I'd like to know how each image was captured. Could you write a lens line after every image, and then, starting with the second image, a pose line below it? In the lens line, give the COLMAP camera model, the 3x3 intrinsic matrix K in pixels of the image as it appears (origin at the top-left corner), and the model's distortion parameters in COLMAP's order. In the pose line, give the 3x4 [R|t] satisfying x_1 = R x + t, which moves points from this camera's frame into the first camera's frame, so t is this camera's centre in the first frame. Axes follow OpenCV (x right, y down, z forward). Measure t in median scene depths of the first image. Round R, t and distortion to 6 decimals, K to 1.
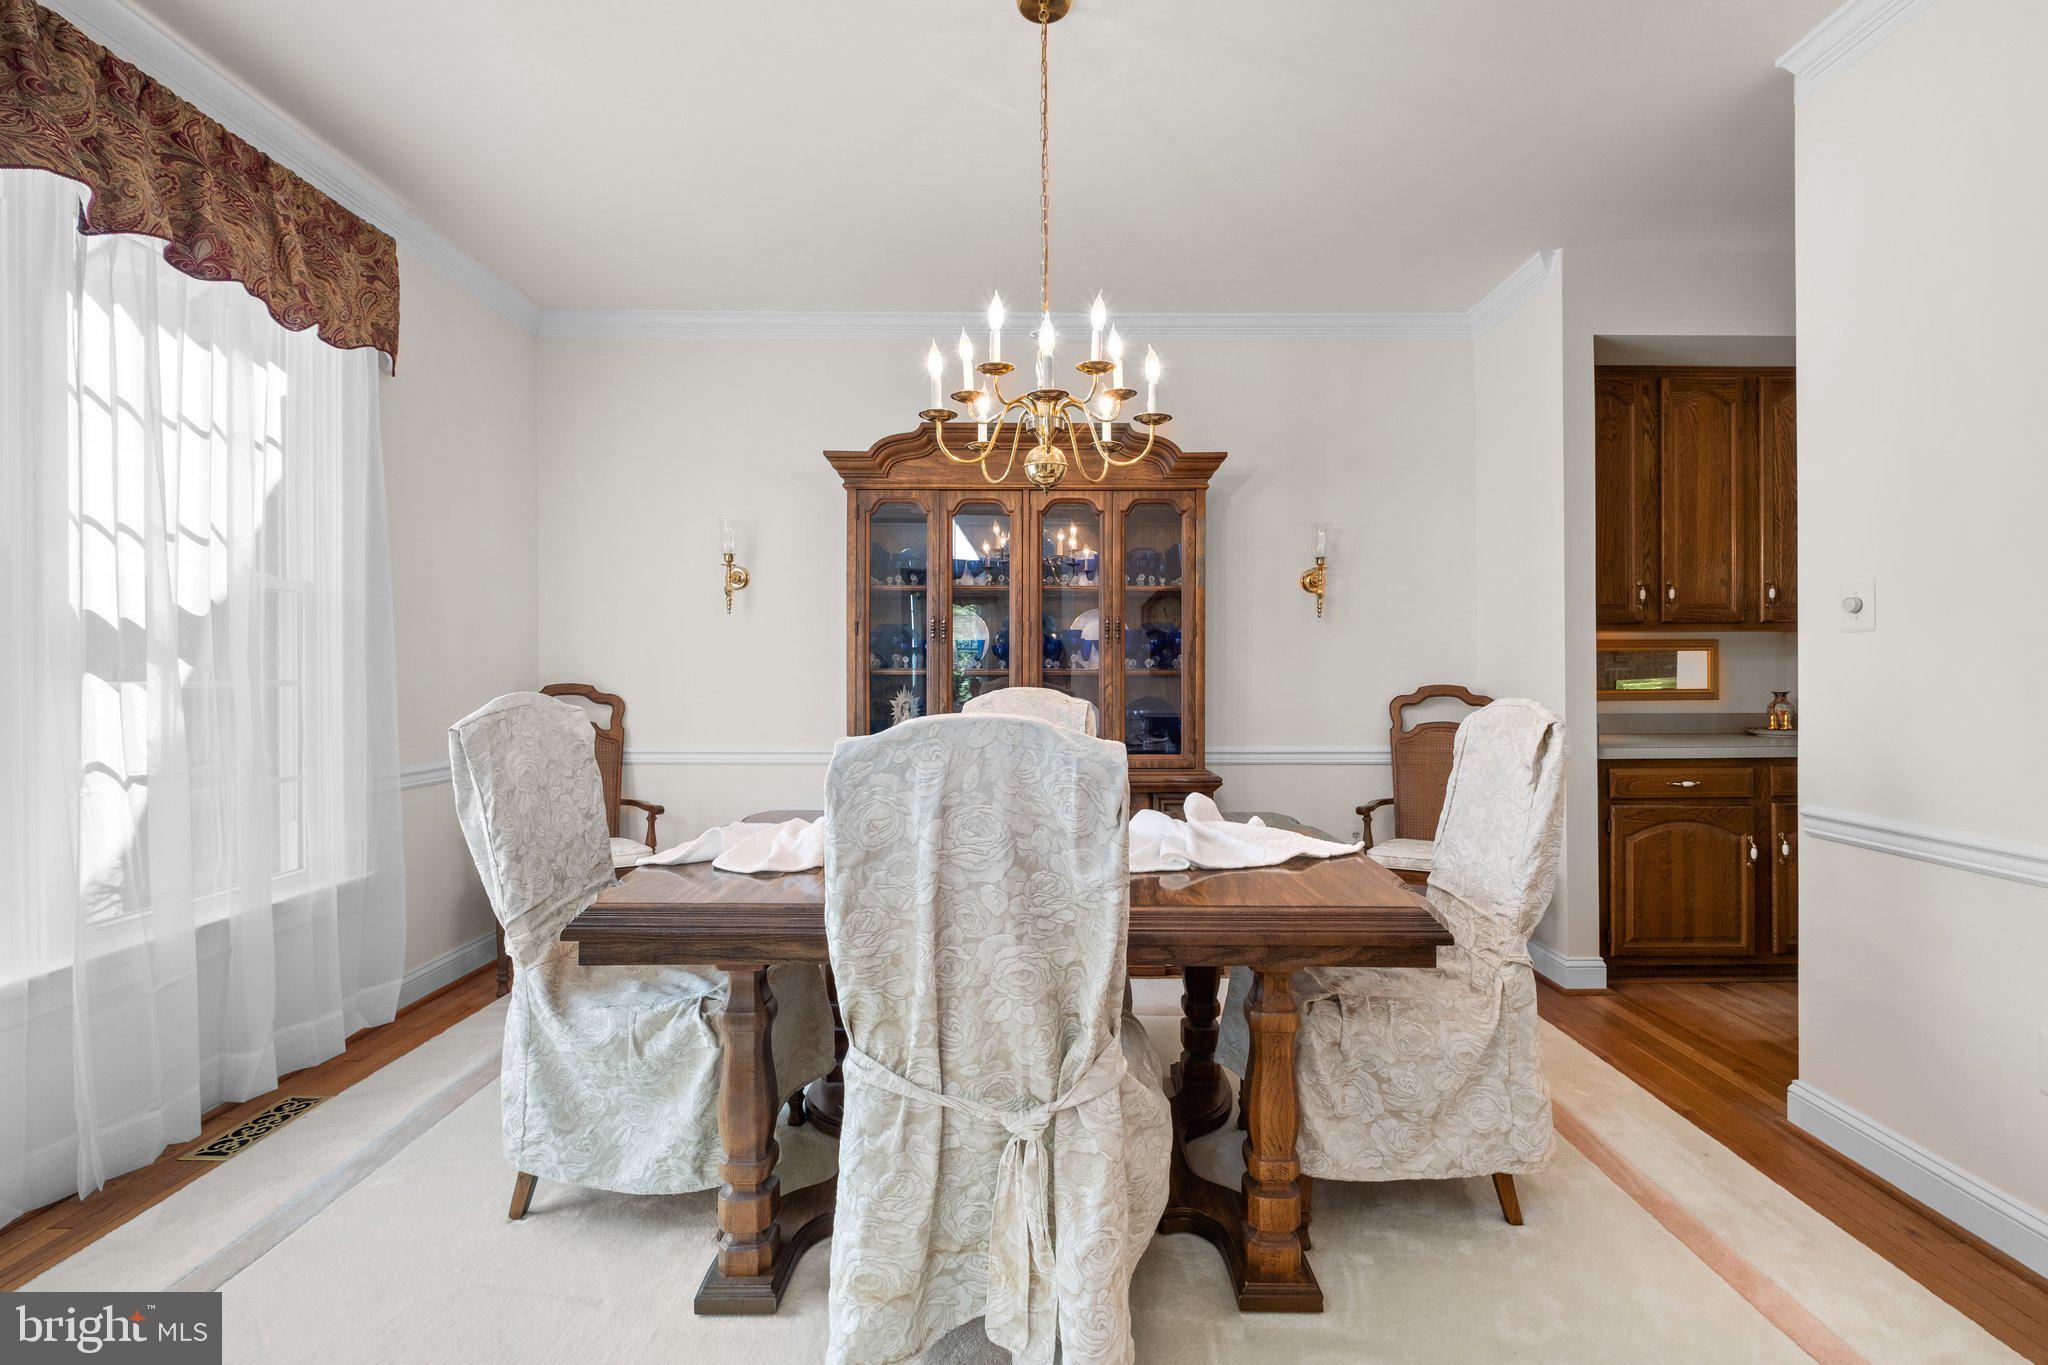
lens RADIAL K [[891.3, 0, 1049.6], [0, 891.3, 663.5], [0, 0, 1]] dist [0.001836, -0.005033]
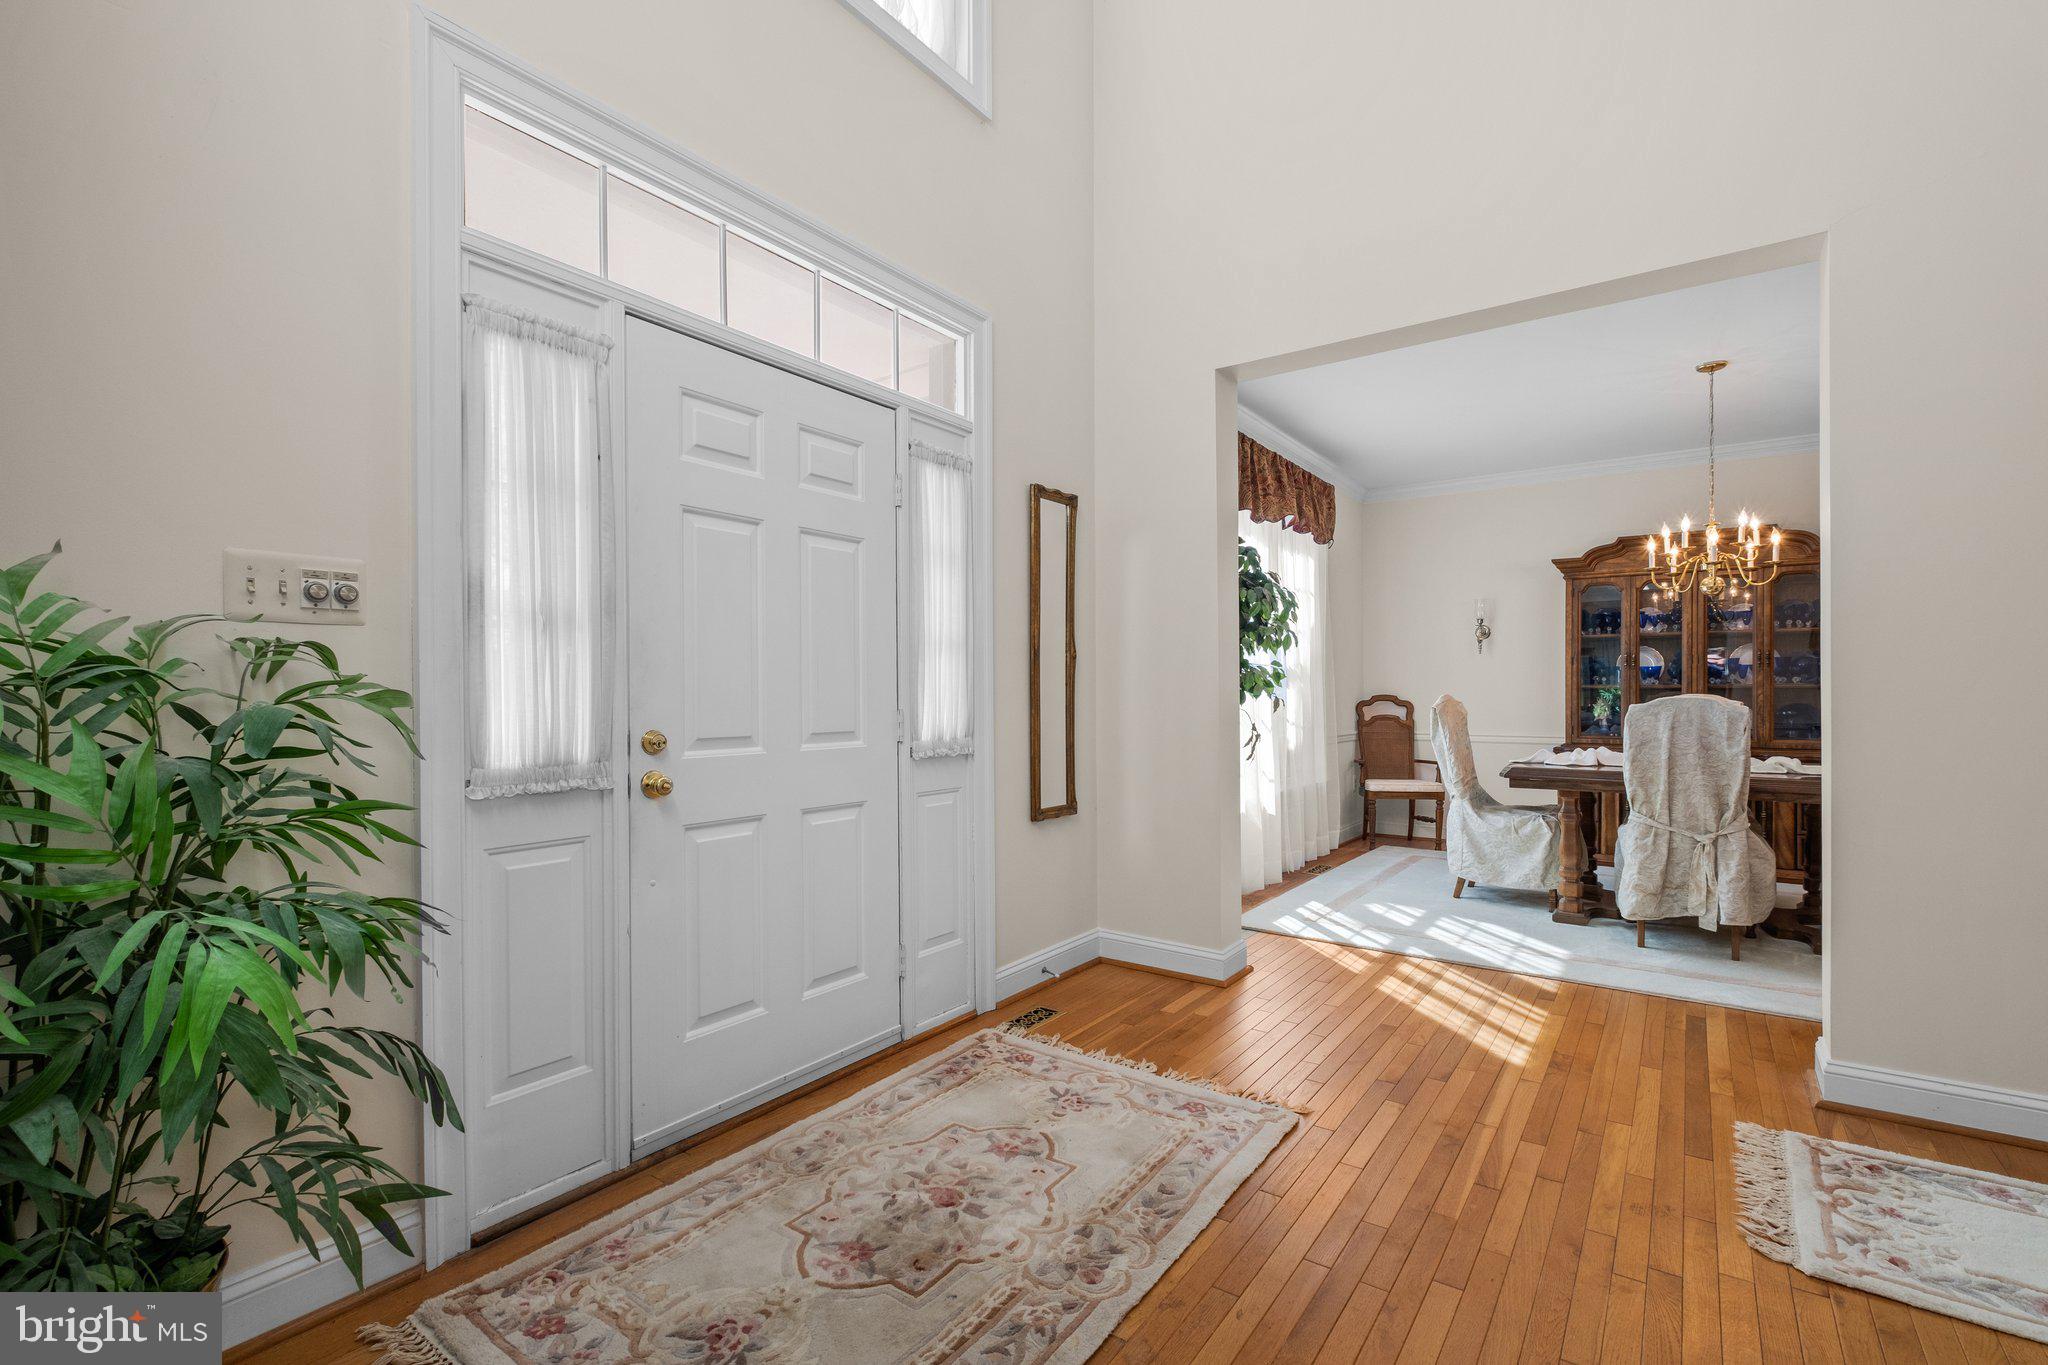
lens RADIAL K [[924.4, 0, 1026.0], [0, 924.4, 699.4], [0, 0, 1]] dist [-0.001623, -0.000567]
pose [[0.805088, 0.000953, -0.593155, -0.011093], [0.008541, 0.999876, 0.013199, 0.001972], [0.593094, -0.015692, 0.804980, -1.230137]]
